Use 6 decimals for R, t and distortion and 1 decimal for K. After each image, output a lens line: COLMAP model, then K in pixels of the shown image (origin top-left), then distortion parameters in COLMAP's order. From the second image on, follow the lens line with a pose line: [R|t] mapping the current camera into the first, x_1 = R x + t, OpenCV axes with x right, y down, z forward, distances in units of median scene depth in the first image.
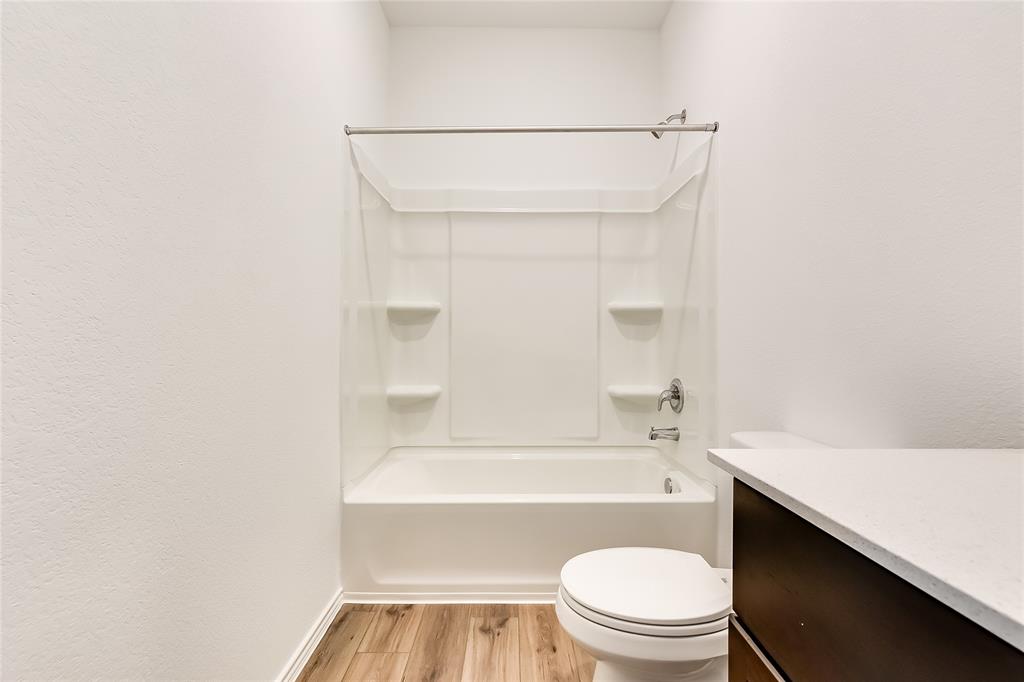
lens RADIAL K [[477.8, 0, 512.0], [0, 477.8, 341.0], [0, 0, 1]] dist [0.014902, -0.000310]
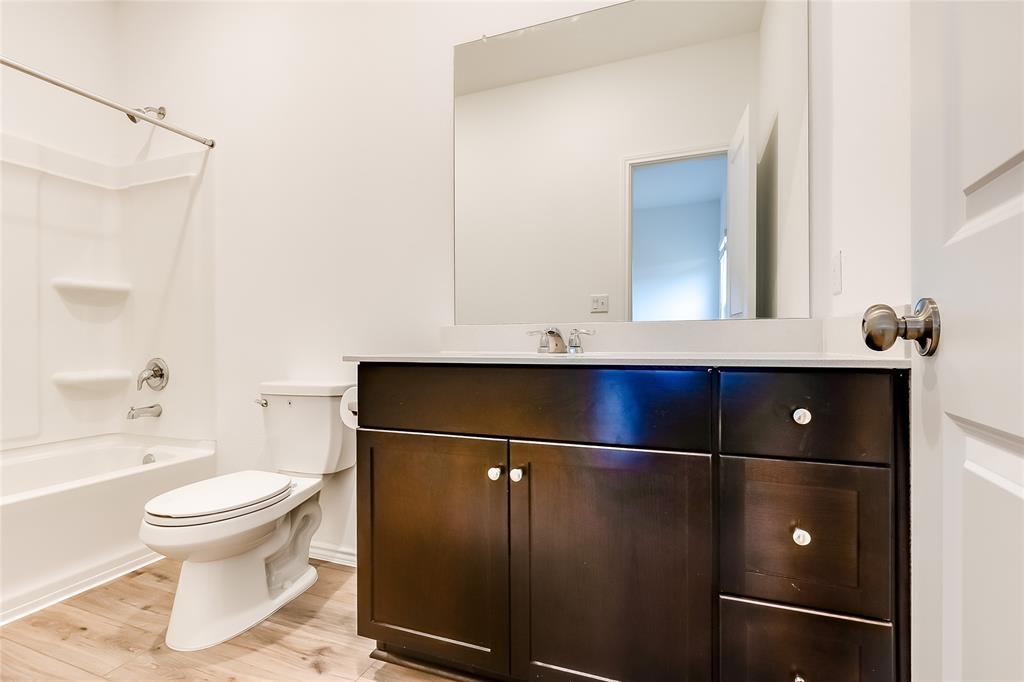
lens RADIAL K [[477.8, 0, 512.0], [0, 477.8, 341.0], [0, 0, 1]] dist [0.014902, -0.000310]
pose [[0.373718, -0.008149, 0.927507, -0.350095], [0.002093, 0.999966, 0.007942, 0.033693], [-0.927540, -0.001027, 0.373723, -0.125963]]
